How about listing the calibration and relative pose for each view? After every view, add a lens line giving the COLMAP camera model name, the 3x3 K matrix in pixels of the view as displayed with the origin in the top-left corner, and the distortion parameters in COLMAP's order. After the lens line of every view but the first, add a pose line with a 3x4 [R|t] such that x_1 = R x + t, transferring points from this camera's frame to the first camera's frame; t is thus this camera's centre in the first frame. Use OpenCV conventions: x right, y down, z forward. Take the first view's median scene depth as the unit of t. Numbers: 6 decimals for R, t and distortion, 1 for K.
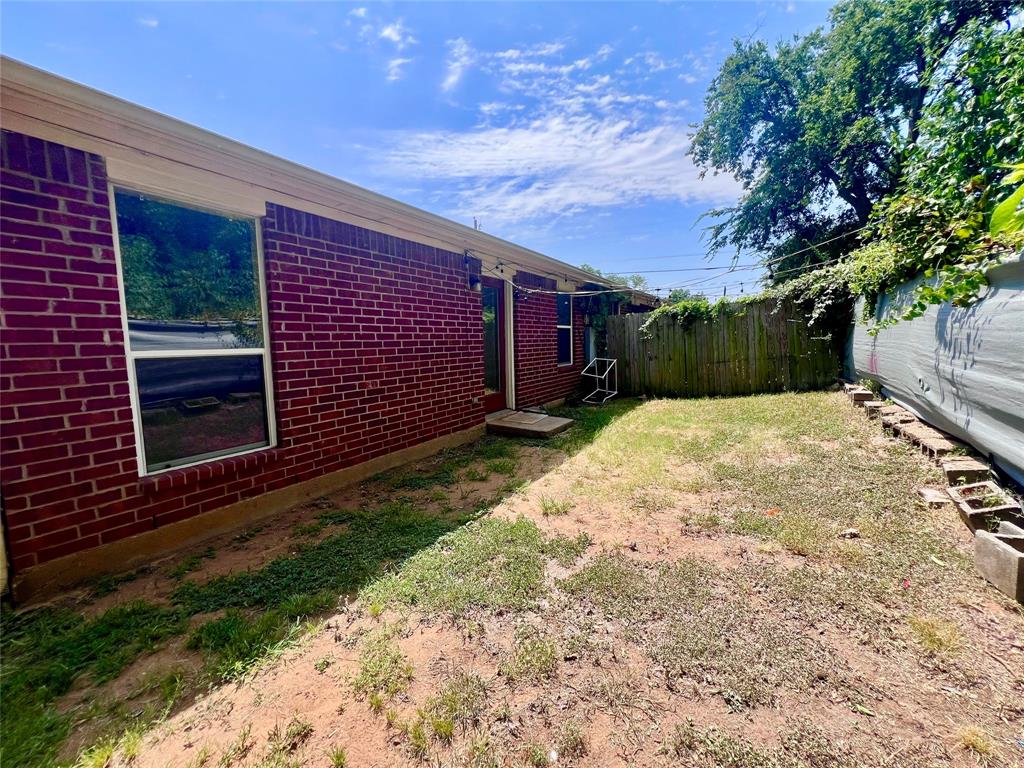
lens RADIAL K [[409.2, 0, 510.9], [0, 409.2, 381.8], [0, 0, 1]] dist [-0.002900, 0.000840]
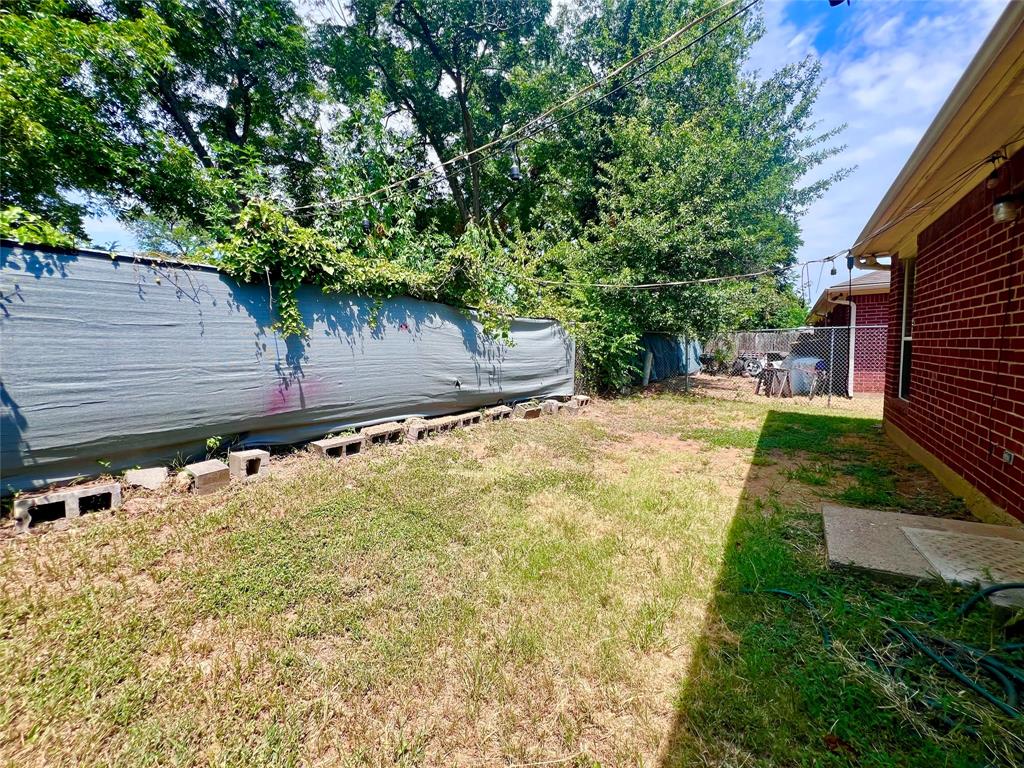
lens RADIAL K [[409.2, 0, 512.8], [0, 409.2, 385.4], [0, 0, 1]] dist [-0.002900, 0.000840]
pose [[-0.998676, 0.034439, 0.038222, 0.788538], [0.041120, 0.980789, 0.190686, -0.260510], [-0.030921, 0.192005, -0.980907, 2.501461]]
